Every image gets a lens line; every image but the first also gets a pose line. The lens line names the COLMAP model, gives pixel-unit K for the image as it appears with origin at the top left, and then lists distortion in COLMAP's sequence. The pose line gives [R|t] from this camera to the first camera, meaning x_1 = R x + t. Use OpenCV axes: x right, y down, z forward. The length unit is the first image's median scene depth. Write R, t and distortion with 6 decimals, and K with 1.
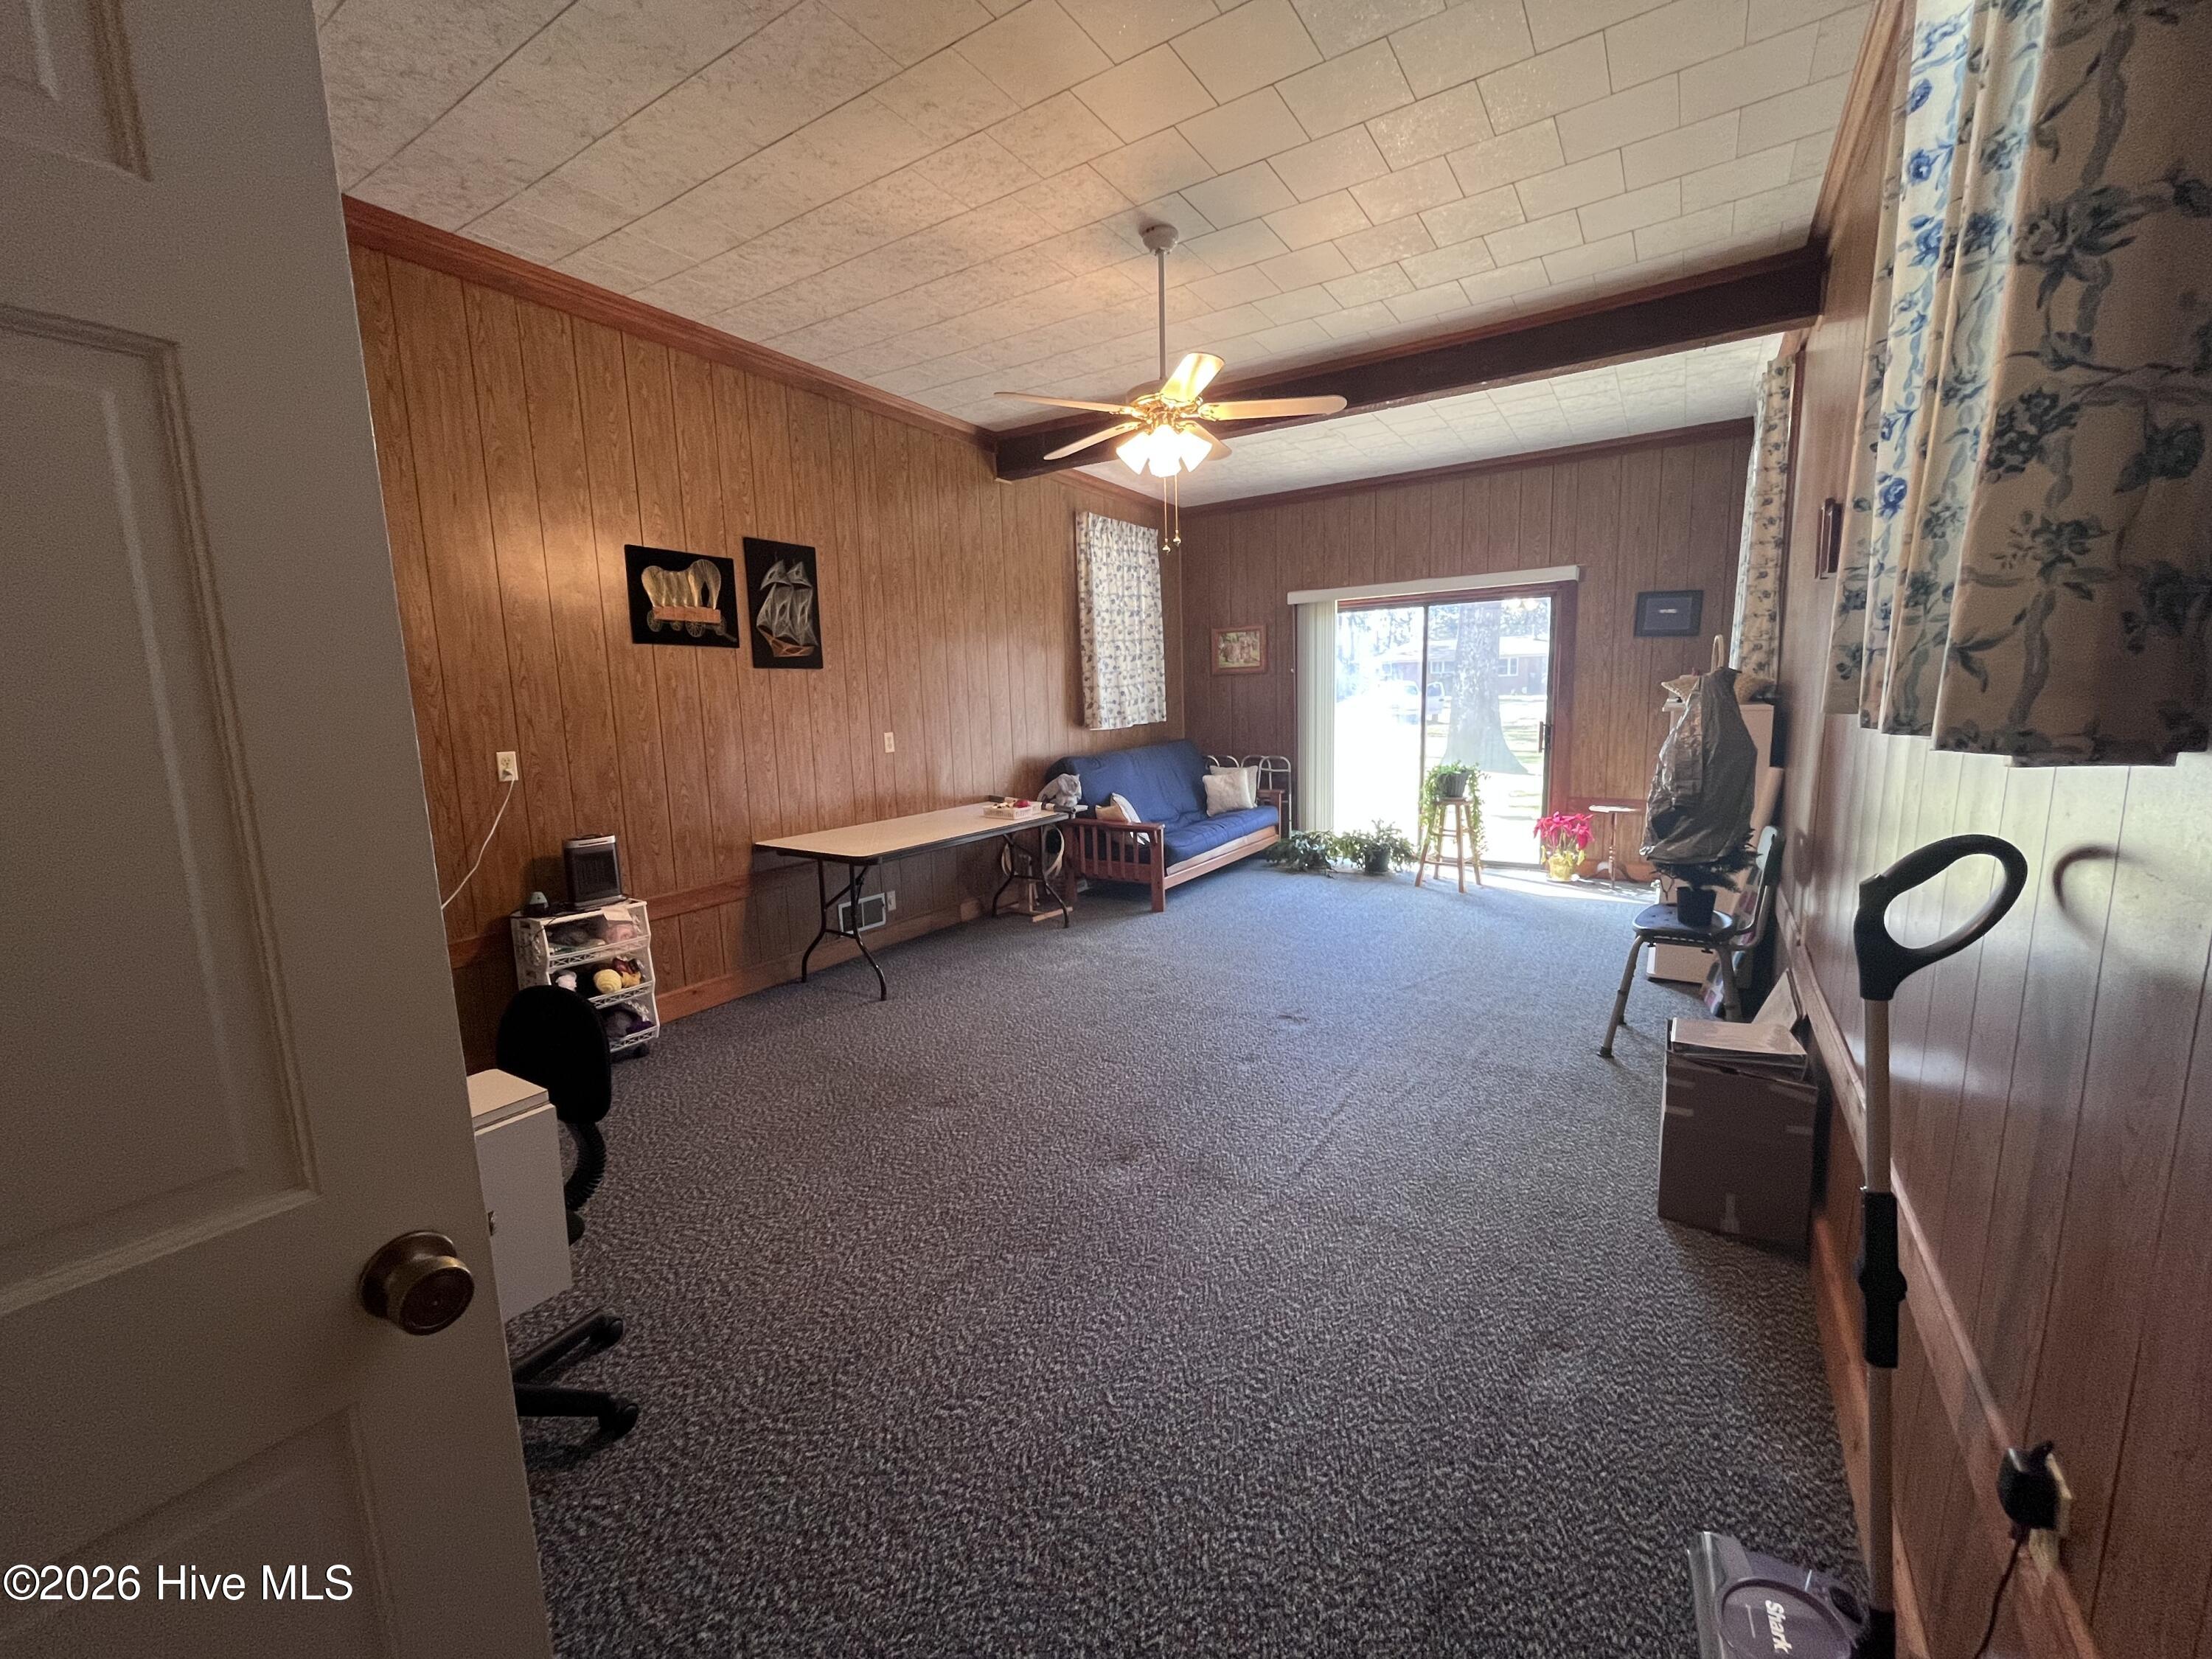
lens RADIAL K [[894.3, 0, 1099.3], [0, 894.3, 826.2], [0, 0, 1]] dist [-0.003197, -0.000145]
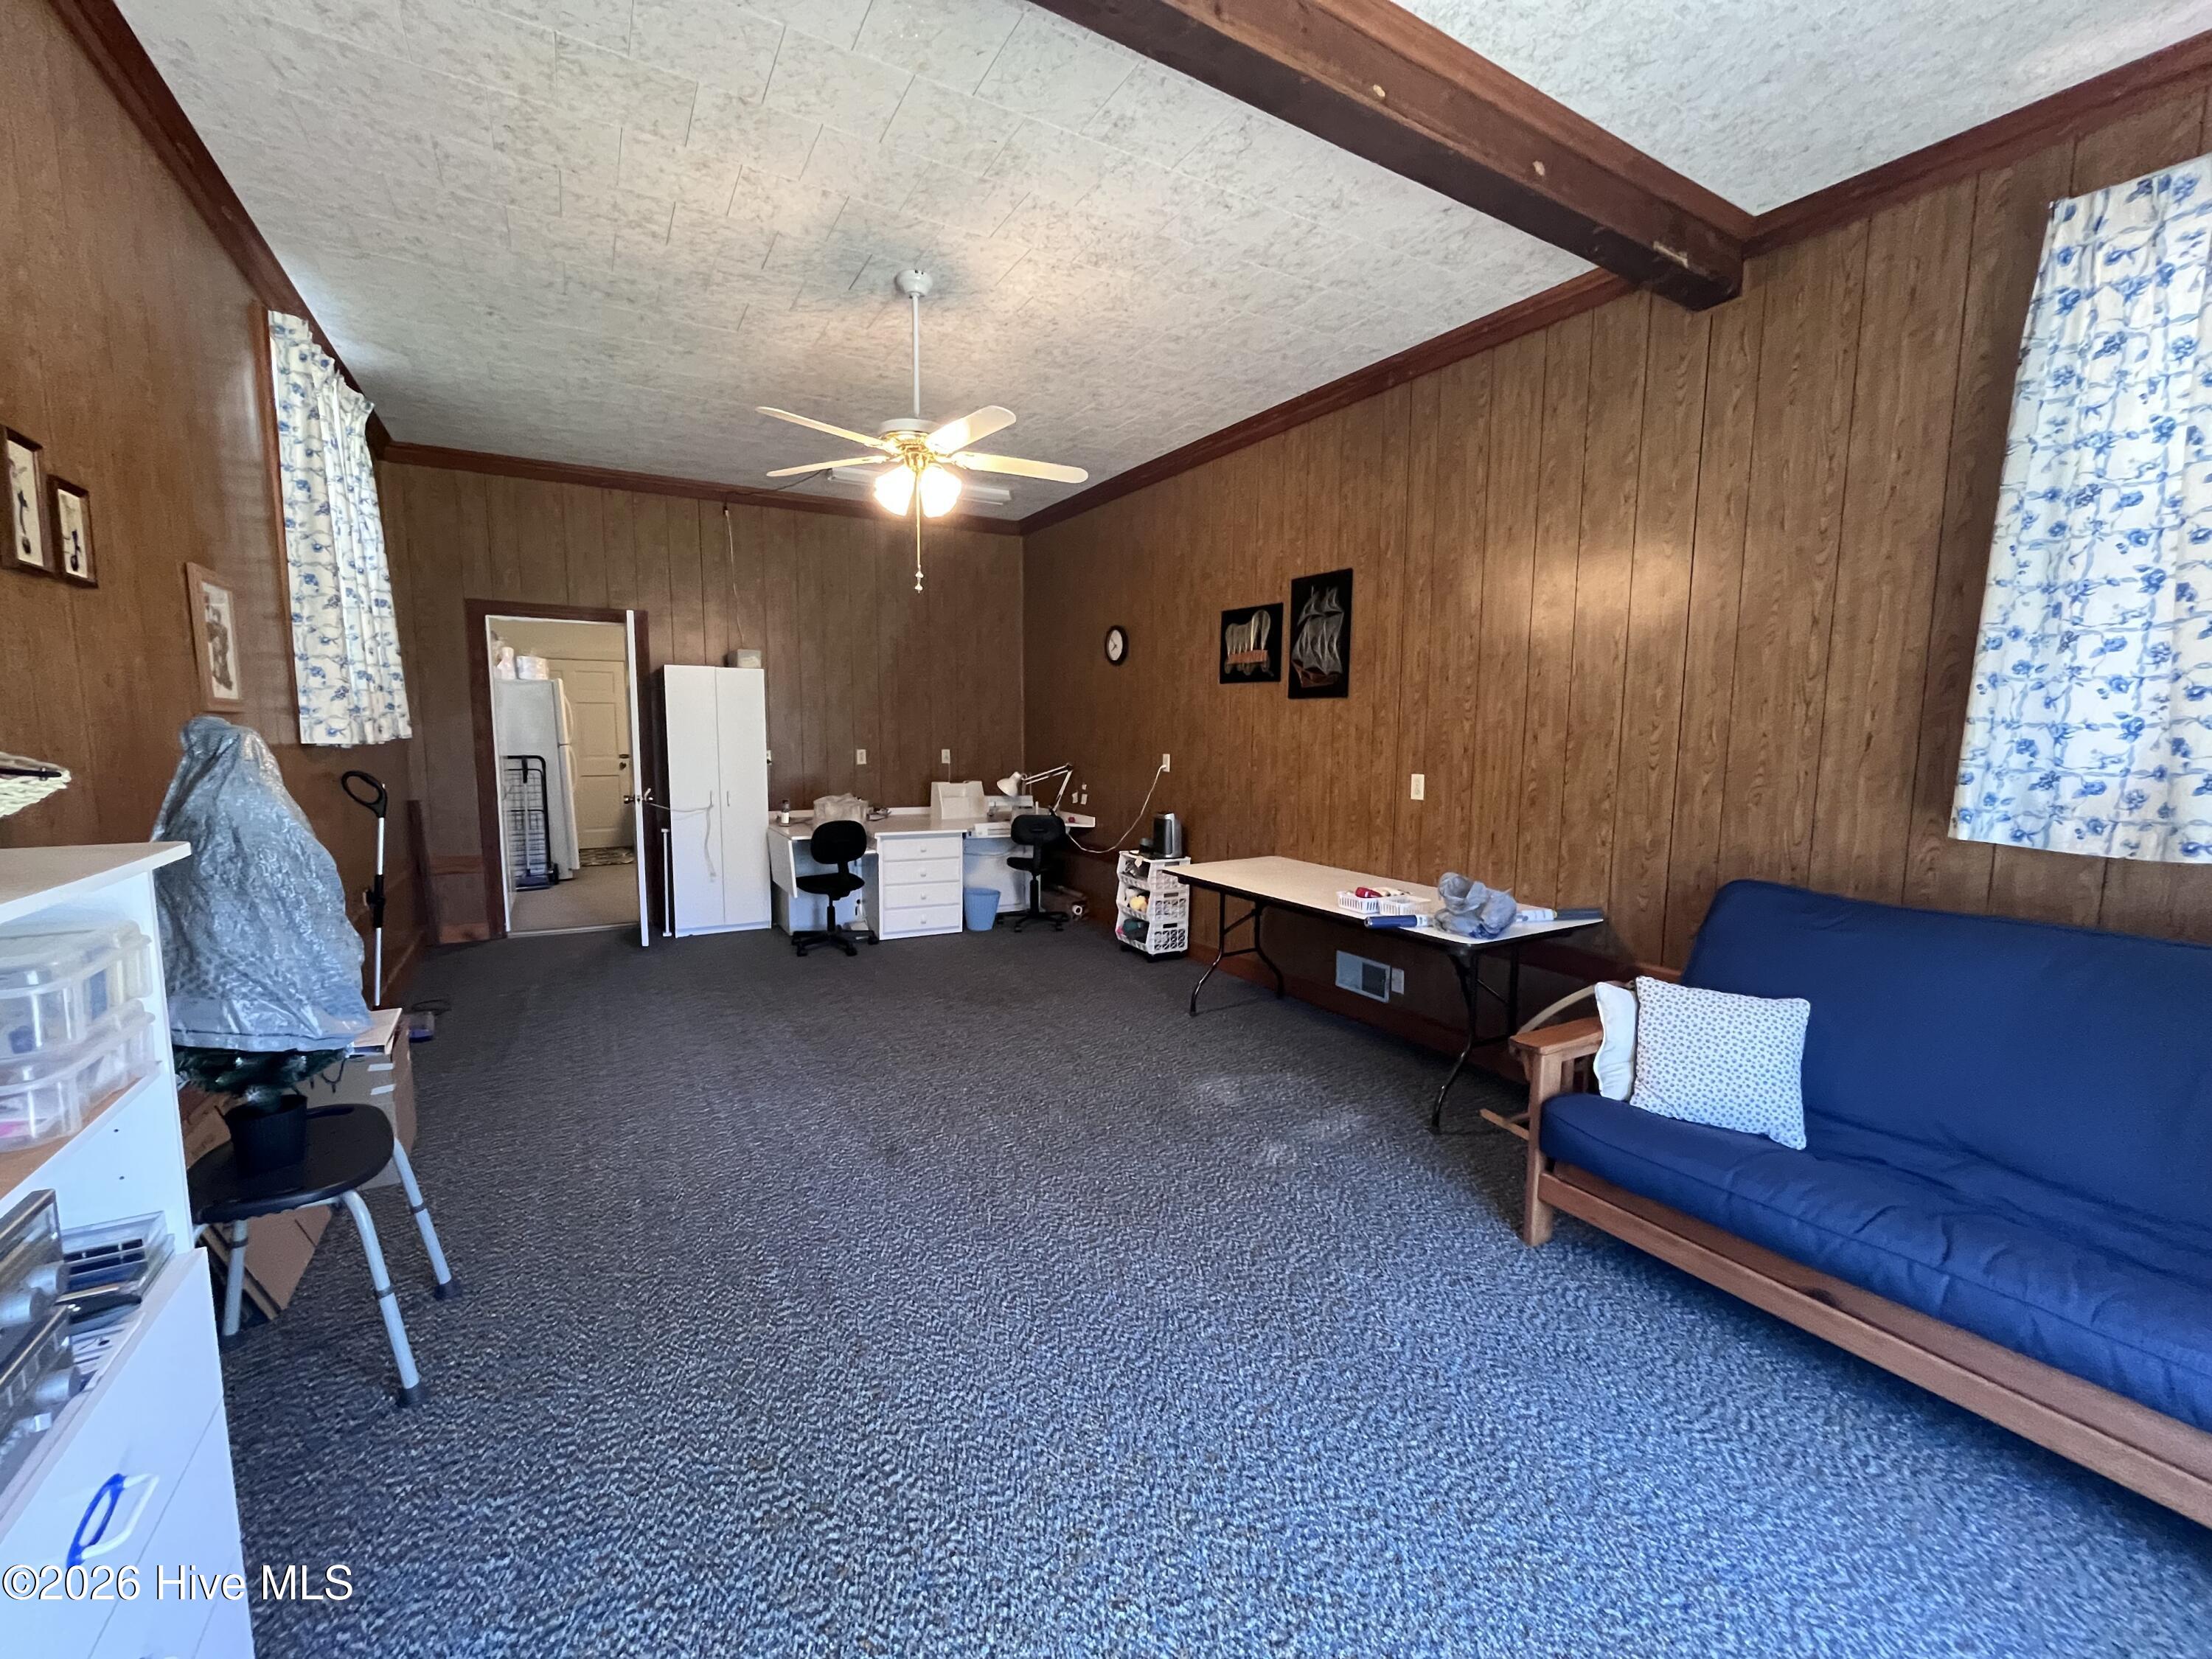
lens RADIAL K [[894.3, 0, 1099.3], [0, 894.3, 826.2], [0, 0, 1]] dist [-0.003197, -0.000145]
pose [[-0.438460, 0.136883, -0.888265, 0.687676], [-0.119037, 0.970782, 0.208357, -0.221021], [0.890833, 0.197092, -0.409355, 1.243399]]
